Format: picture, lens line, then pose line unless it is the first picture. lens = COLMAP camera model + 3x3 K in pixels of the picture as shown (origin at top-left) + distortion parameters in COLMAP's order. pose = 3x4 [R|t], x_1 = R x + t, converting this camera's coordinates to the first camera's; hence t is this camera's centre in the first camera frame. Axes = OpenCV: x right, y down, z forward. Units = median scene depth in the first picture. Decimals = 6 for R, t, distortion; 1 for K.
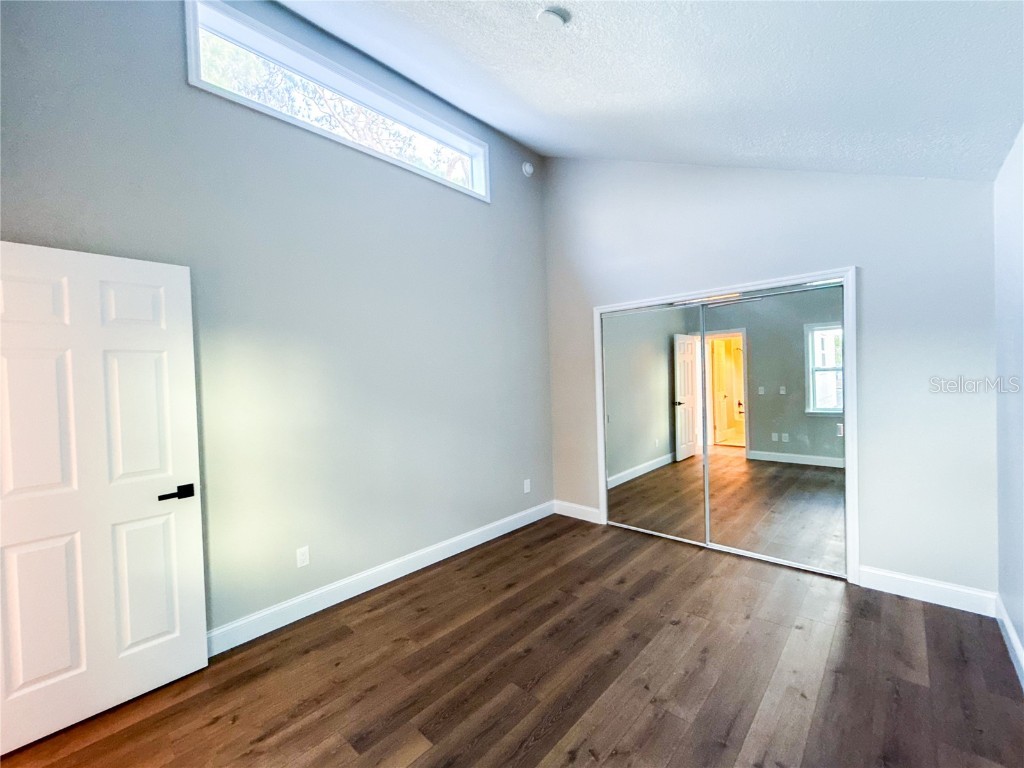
lens RADIAL K [[421.9, 0, 510.3], [0, 421.9, 384.0], [0, 0, 1]] dist [0.000913, -0.000079]
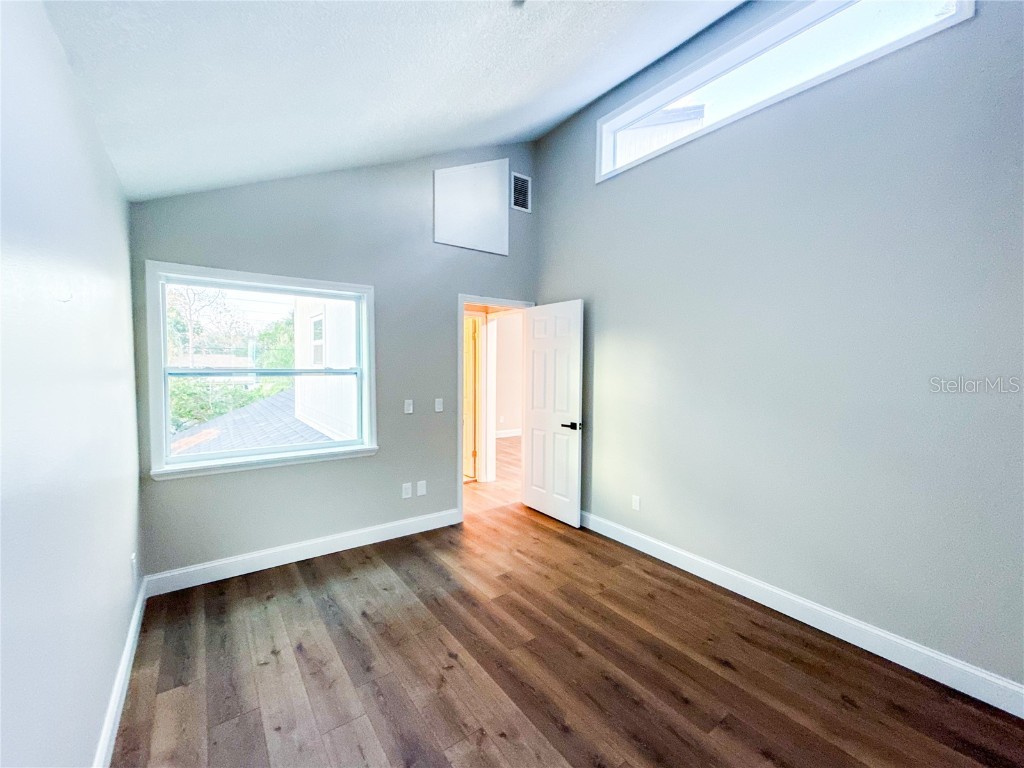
lens RADIAL K [[428.7, 0, 509.6], [0, 428.7, 384.4], [0, 0, 1]] dist [-0.001808, 0.000343]
pose [[-0.208003, 0.072455, -0.975441, 0.974006], [-0.012919, 0.996962, 0.076809, -0.054769], [0.978043, 0.028578, -0.206435, 1.019810]]
